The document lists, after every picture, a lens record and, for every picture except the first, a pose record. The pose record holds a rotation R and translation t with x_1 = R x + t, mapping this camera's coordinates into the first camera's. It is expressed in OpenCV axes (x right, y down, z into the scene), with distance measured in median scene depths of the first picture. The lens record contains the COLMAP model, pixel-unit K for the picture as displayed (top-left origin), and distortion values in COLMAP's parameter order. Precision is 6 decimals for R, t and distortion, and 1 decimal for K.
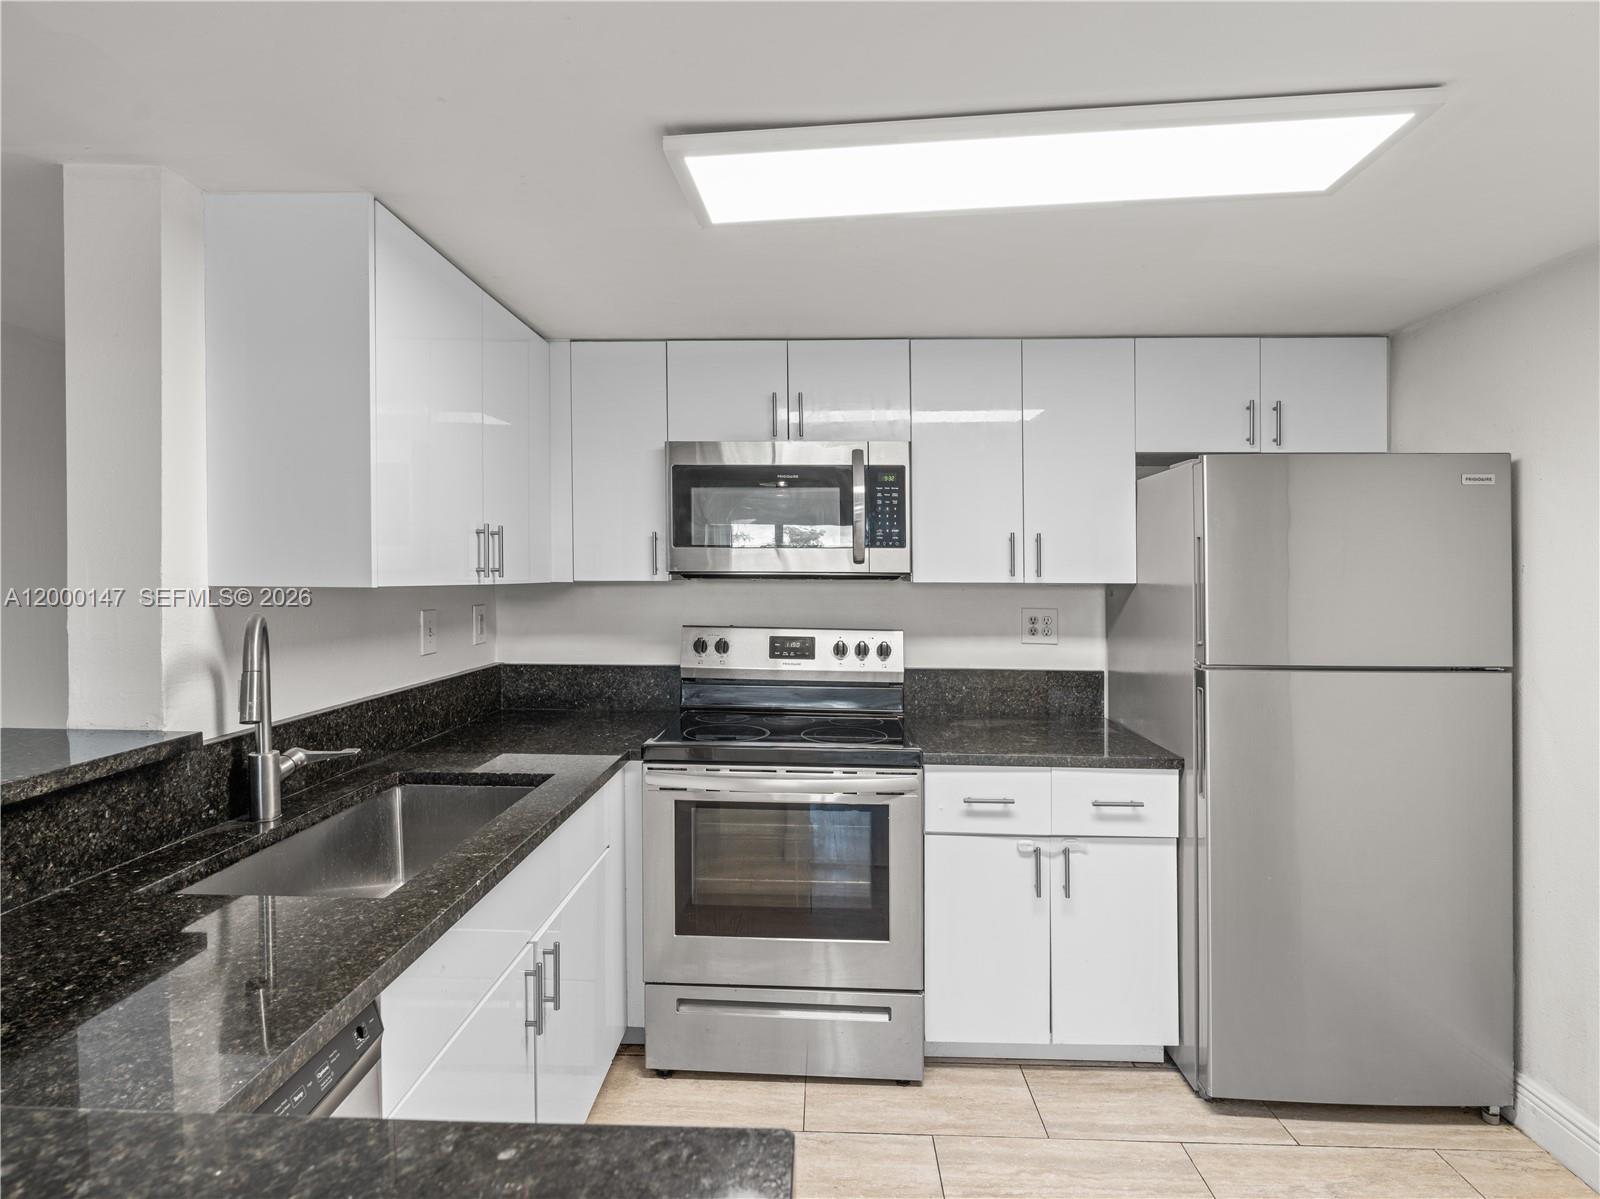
lens RADIAL K [[796.0, 0, 804.6], [0, 796.0, 587.4], [0, 0, 1]] dist [-0.002934, 0.000888]
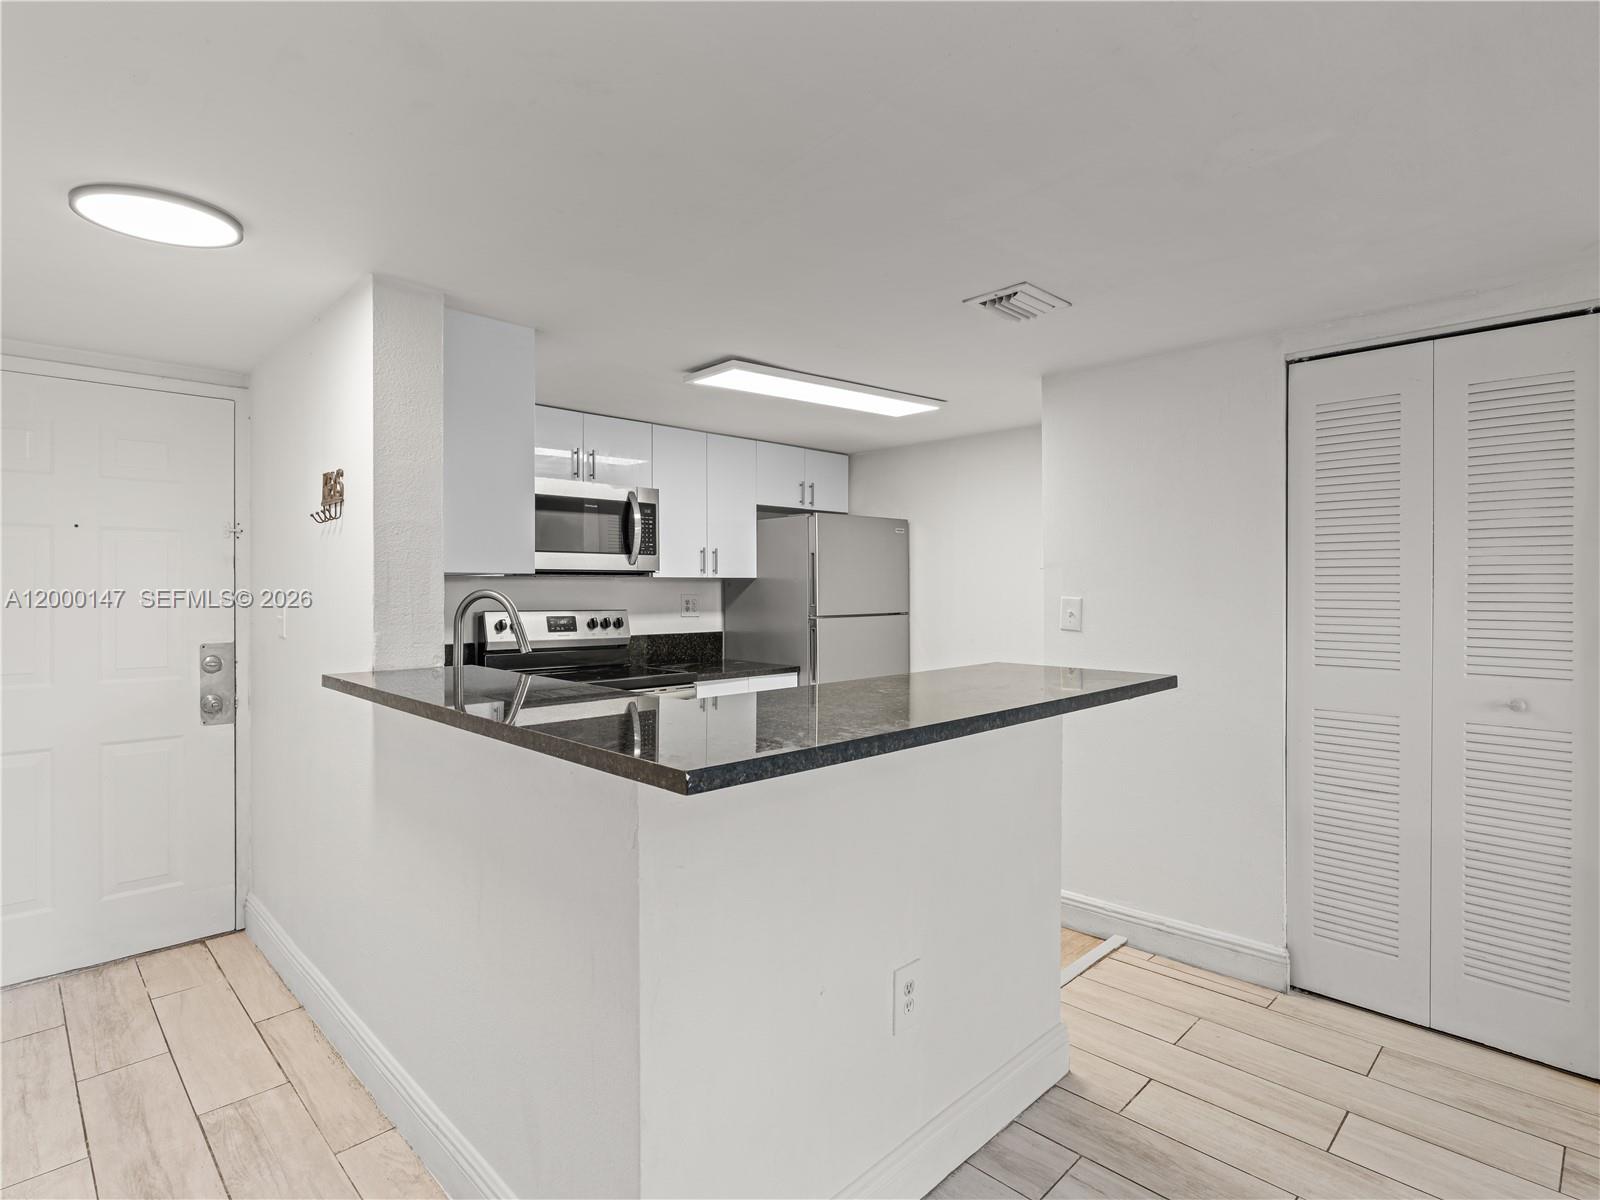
lens RADIAL K [[832.8, 0, 795.2], [0, 832.8, 592.0], [0, 0, 1]] dist [-0.002337, 0.000234]
pose [[0.683987, -0.012071, 0.729394, -0.939881], [0.018053, 0.999837, -0.000383, 0.031070], [-0.729270, 0.013430, 0.684094, -0.360458]]
